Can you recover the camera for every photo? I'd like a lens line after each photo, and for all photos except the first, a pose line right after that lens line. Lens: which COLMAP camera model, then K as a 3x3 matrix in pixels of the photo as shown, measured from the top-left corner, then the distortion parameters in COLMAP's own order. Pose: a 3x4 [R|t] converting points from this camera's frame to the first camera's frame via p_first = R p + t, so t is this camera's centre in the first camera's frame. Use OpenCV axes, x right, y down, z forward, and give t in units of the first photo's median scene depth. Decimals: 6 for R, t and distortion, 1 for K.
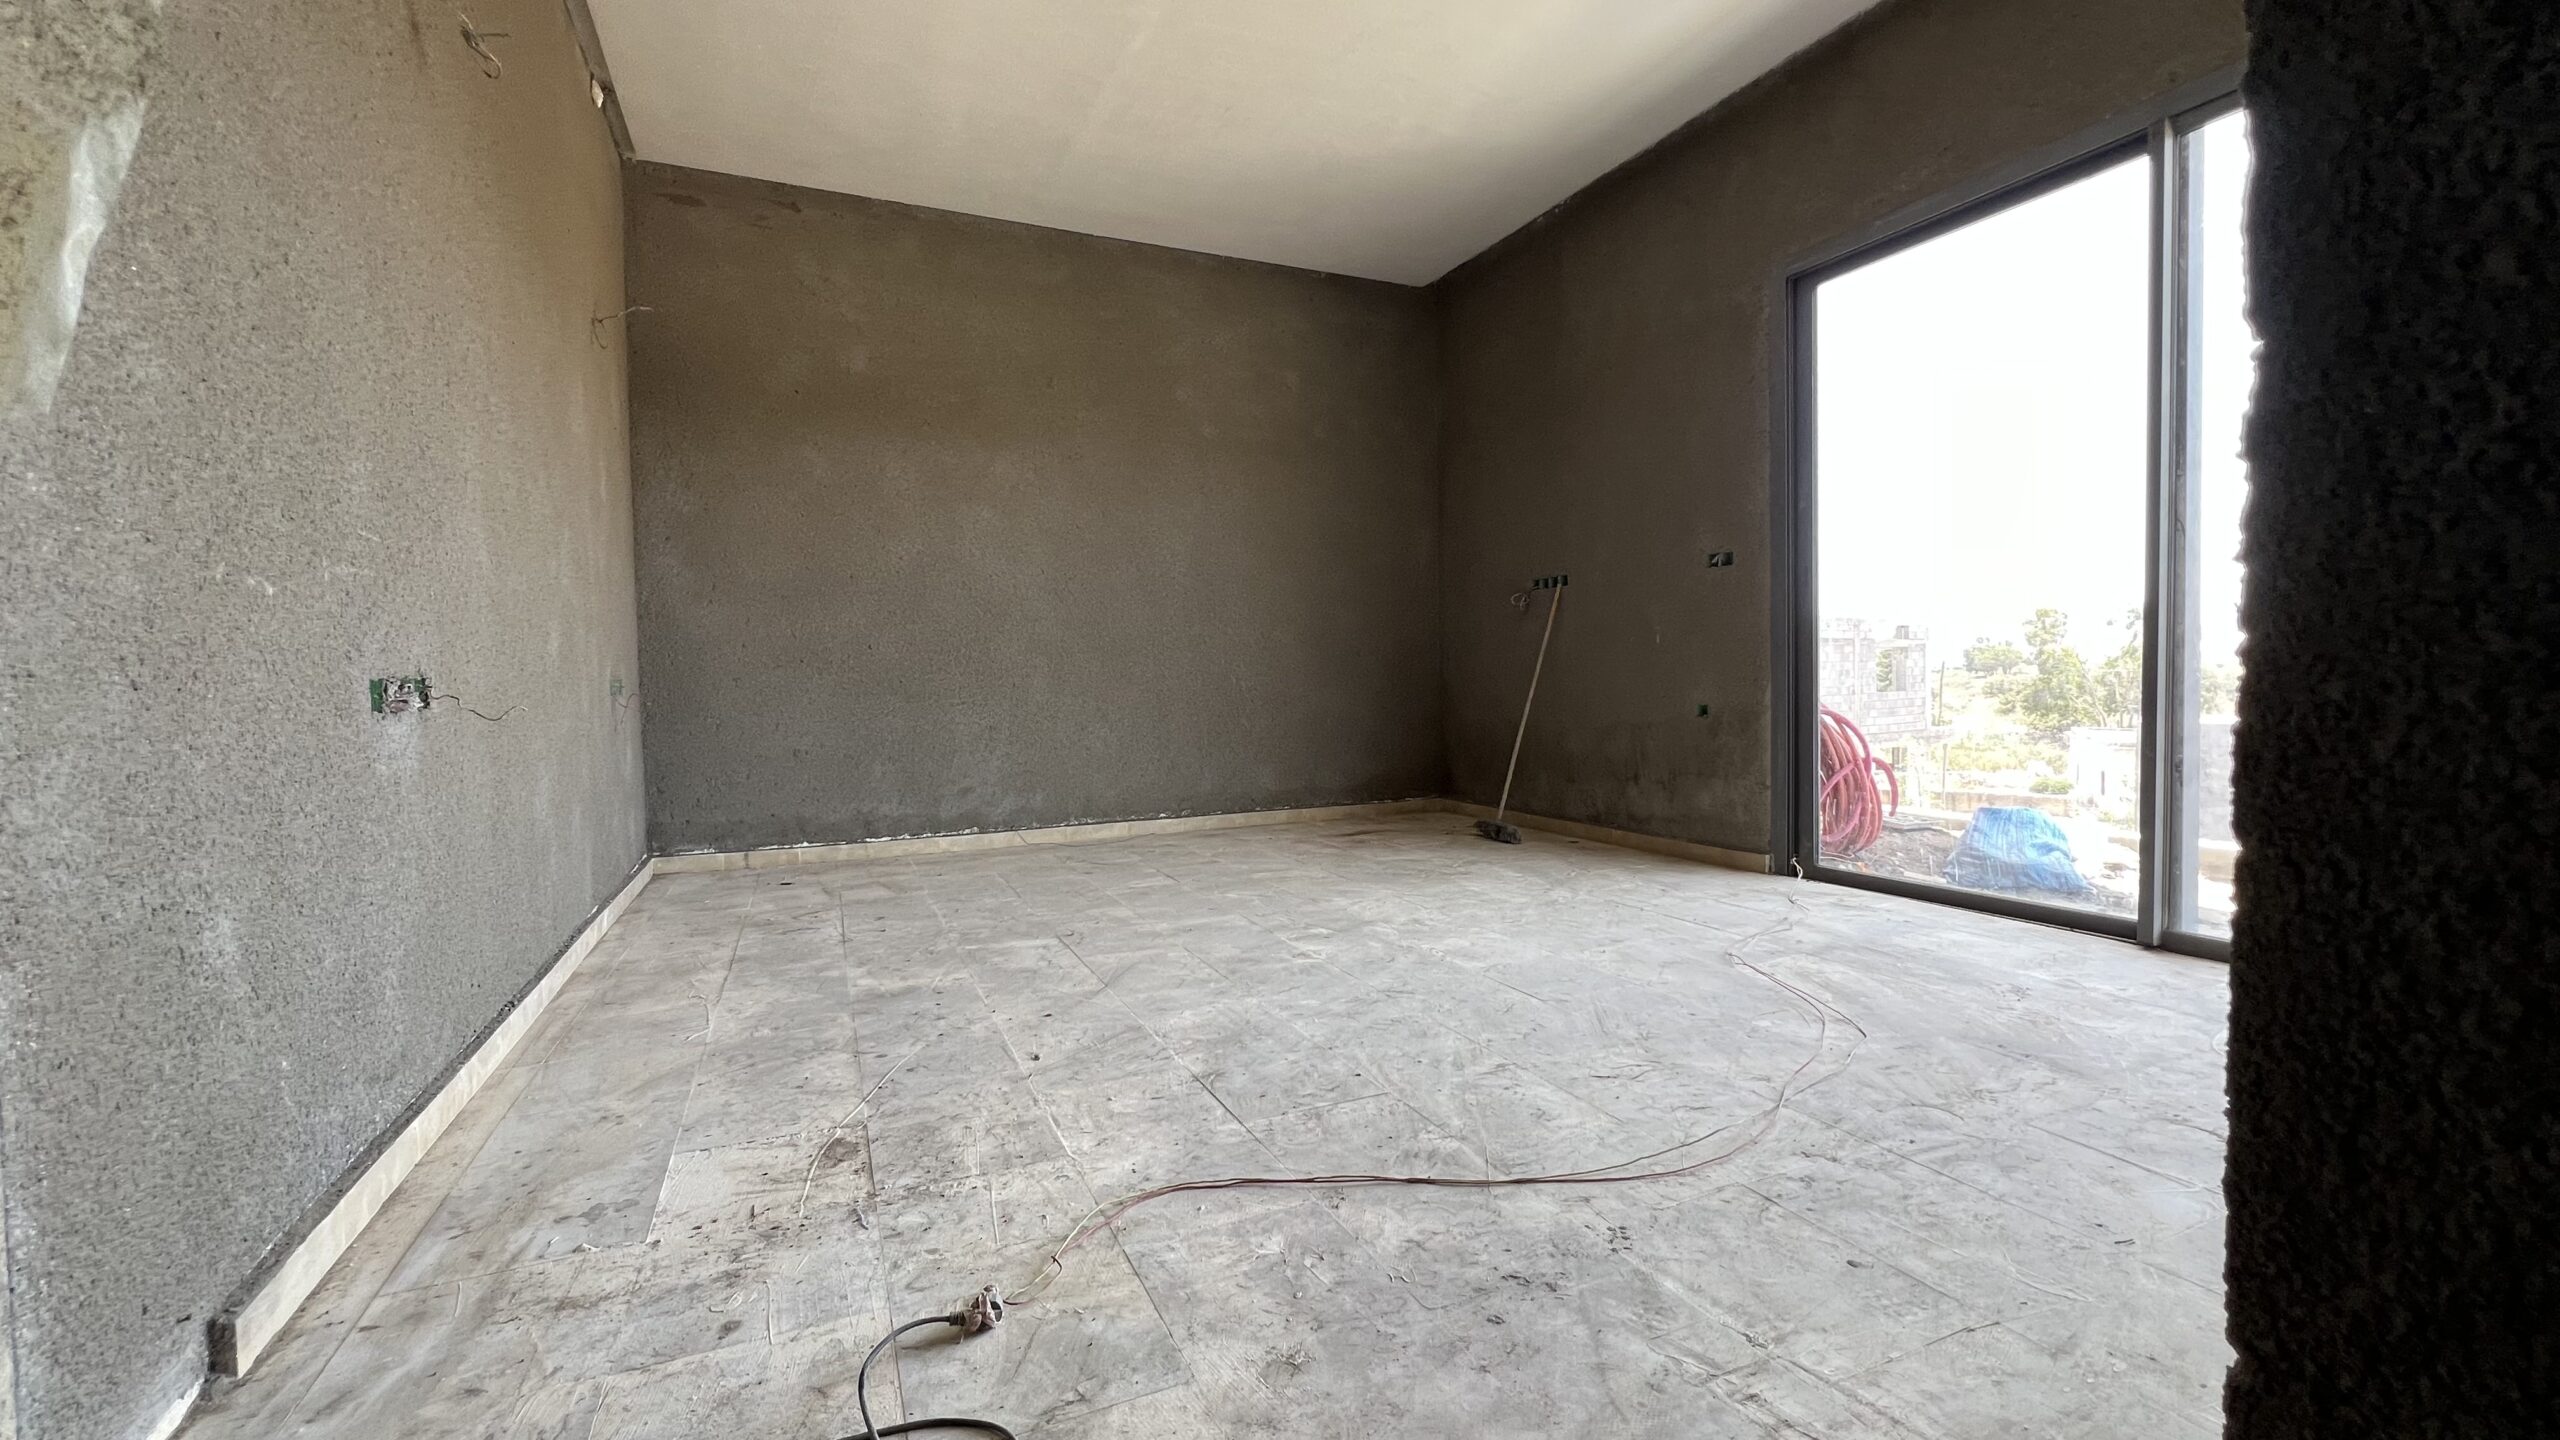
lens RADIAL K [[1025.4, 0, 1273.4], [0, 1025.4, 712.6], [0, 0, 1]] dist [-0.003660, 0.000477]
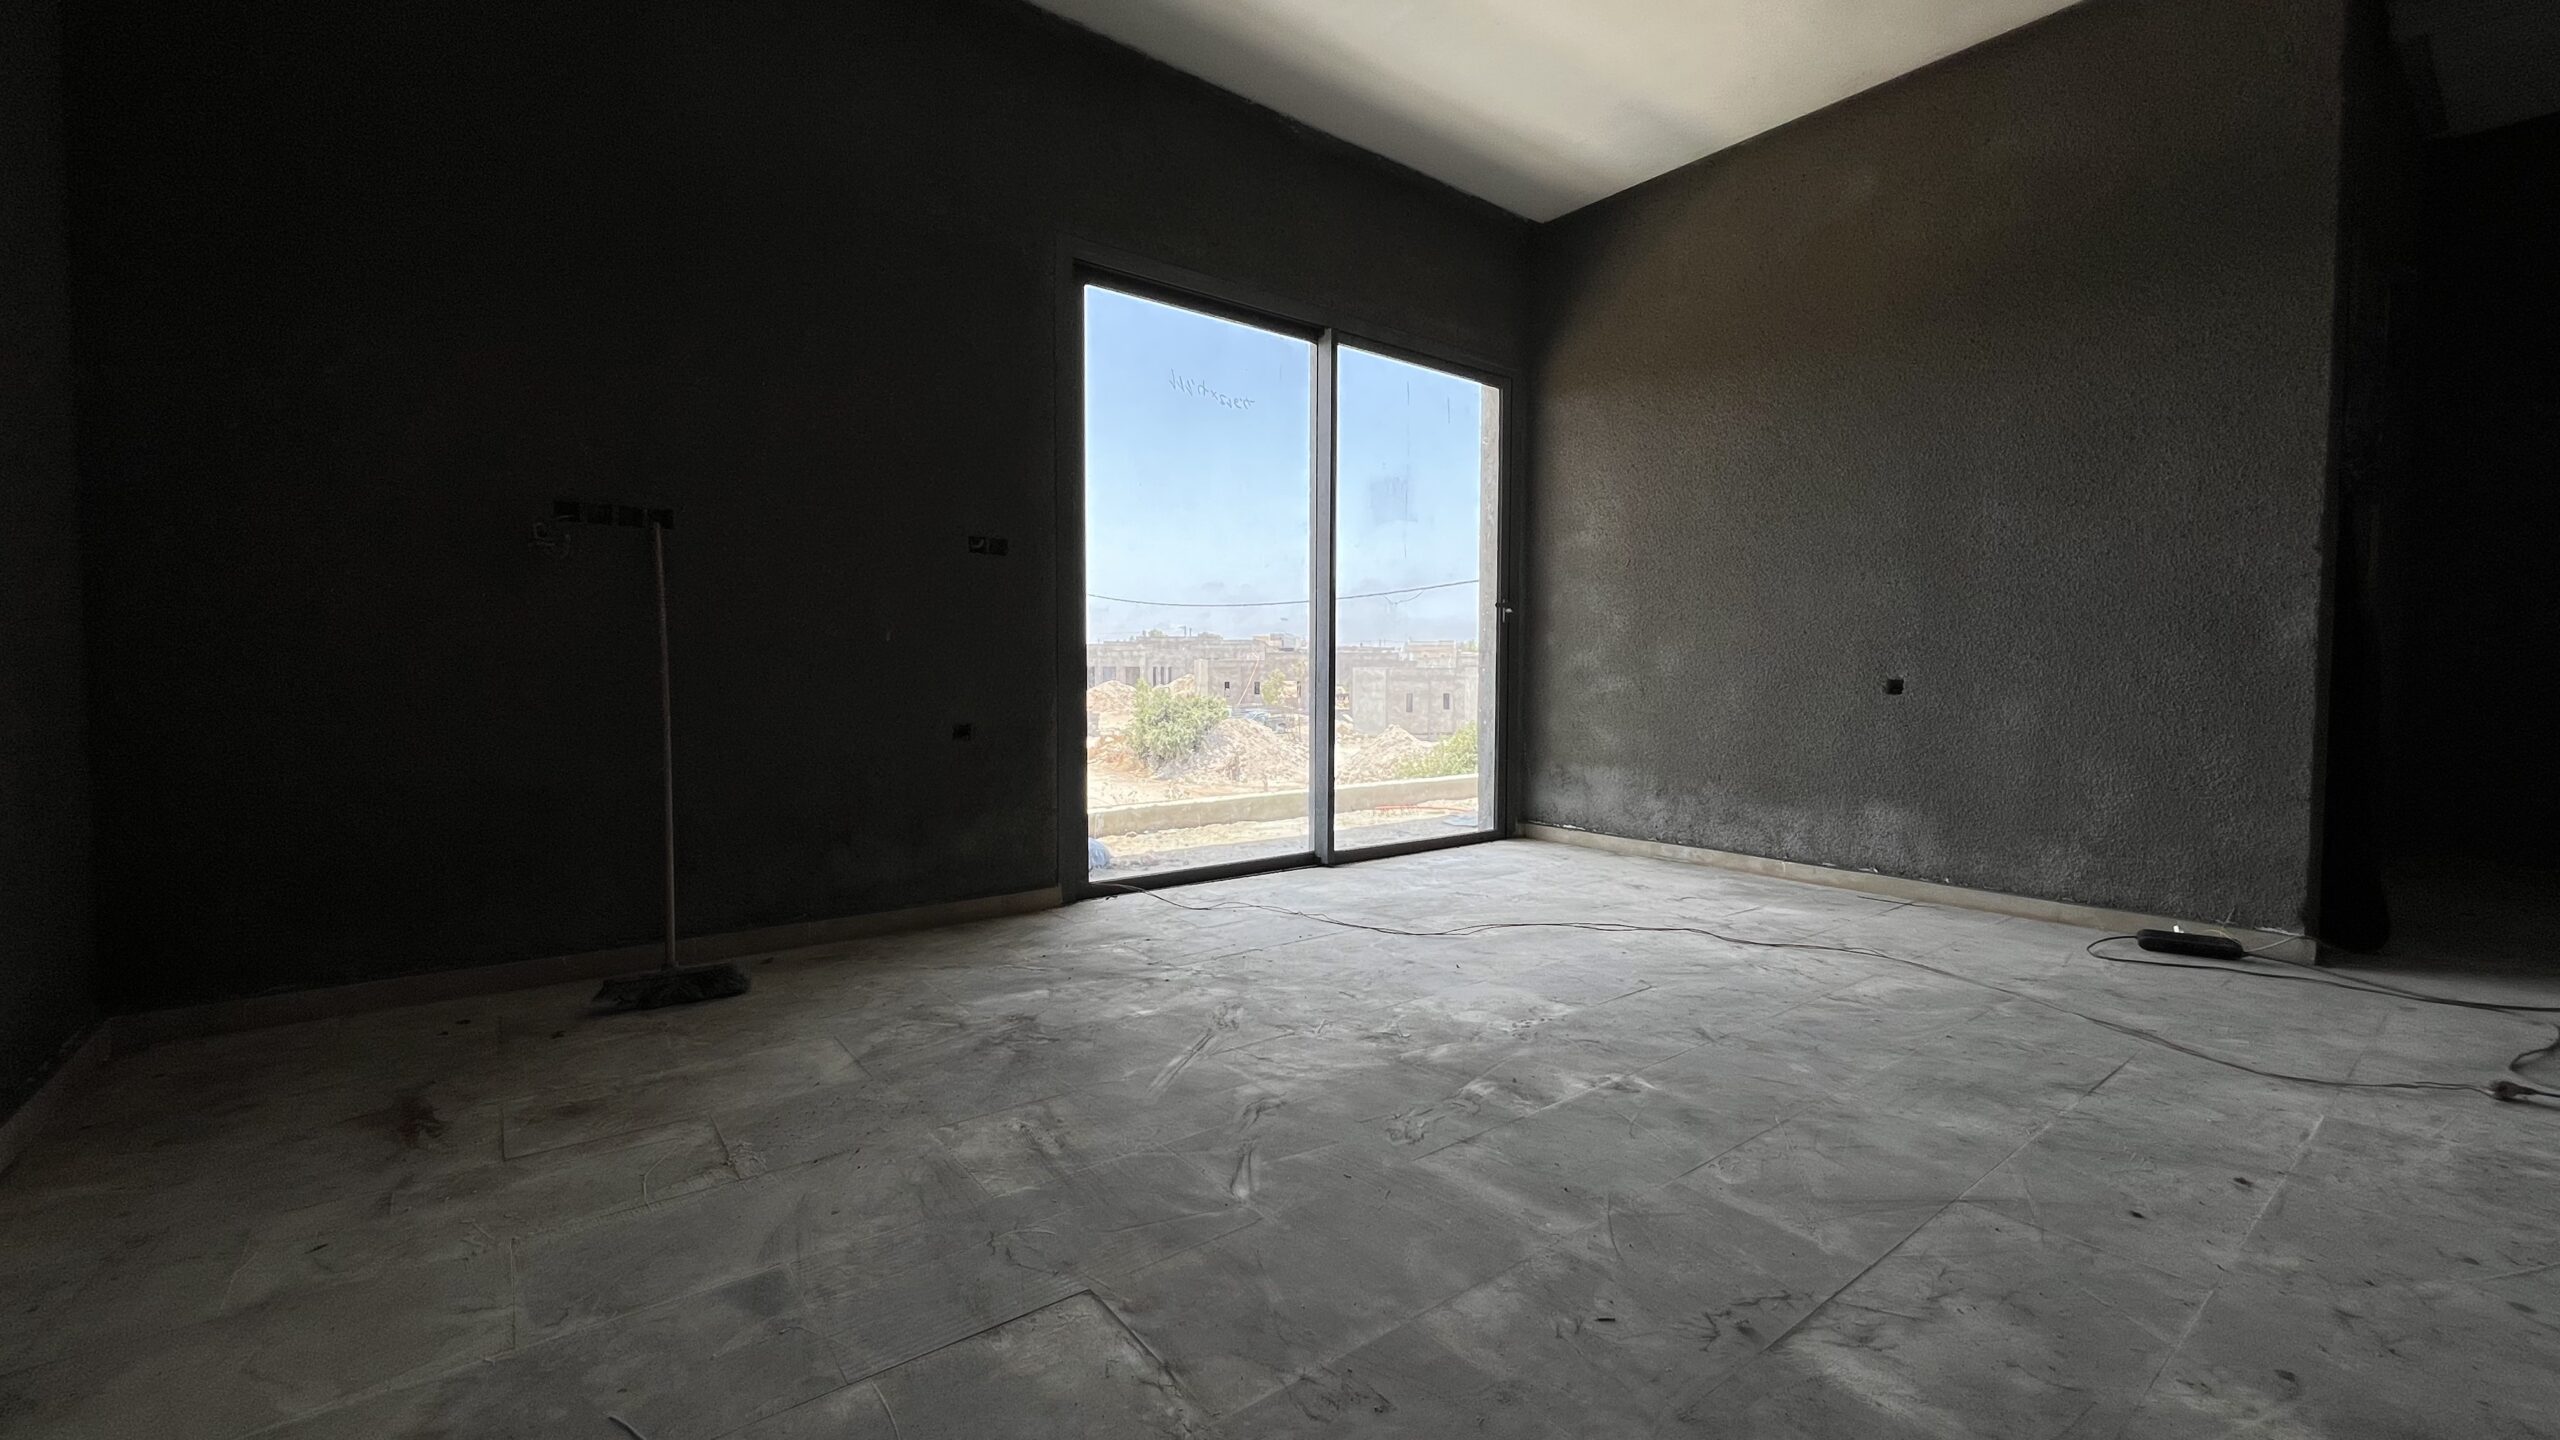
lens RADIAL K [[1026.3, 0, 1274.7], [0, 1026.3, 711.2], [0, 0, 1]] dist [0.000506, 0.000091]
pose [[-0.233618, -0.023276, 0.972050, -0.693776], [0.029685, 0.999077, 0.031057, -0.058919], [-0.971875, 0.036111, -0.232712, 1.612586]]
